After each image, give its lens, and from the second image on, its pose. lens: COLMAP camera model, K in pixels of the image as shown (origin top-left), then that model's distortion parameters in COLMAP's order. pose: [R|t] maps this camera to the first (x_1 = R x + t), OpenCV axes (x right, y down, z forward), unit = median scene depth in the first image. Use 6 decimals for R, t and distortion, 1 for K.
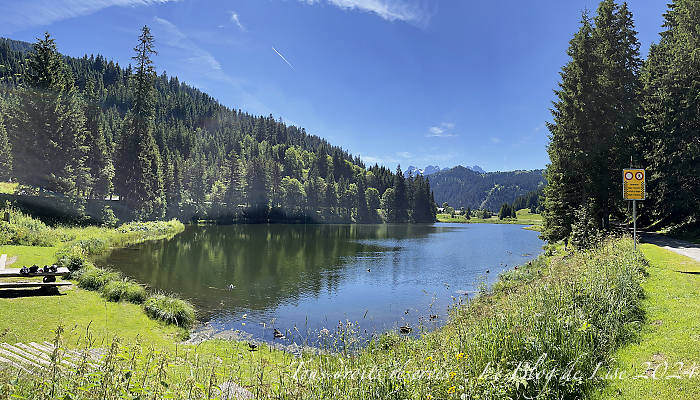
lens RADIAL K [[515.5, 0, 349.4], [0, 515.5, 202.3], [0, 0, 1]] dist [-0.002295, -0.000781]
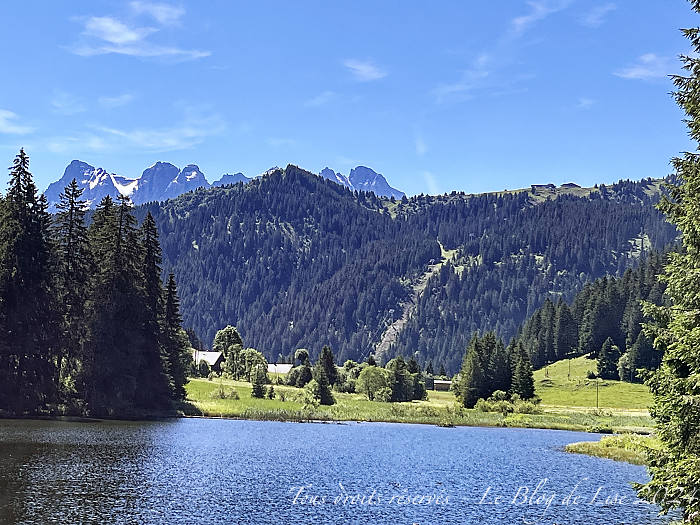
lens RADIAL K [[1395.9, 0, 350.5], [0, 1395.9, 261.1], [0, 0, 1]] dist [-0.265581, 0.000000]
pose [[0.975197, 0.020830, 0.220358, 0.109091], [-0.009585, 0.998602, -0.051979, 0.002408], [-0.221132, 0.048578, 0.974033, 0.415142]]
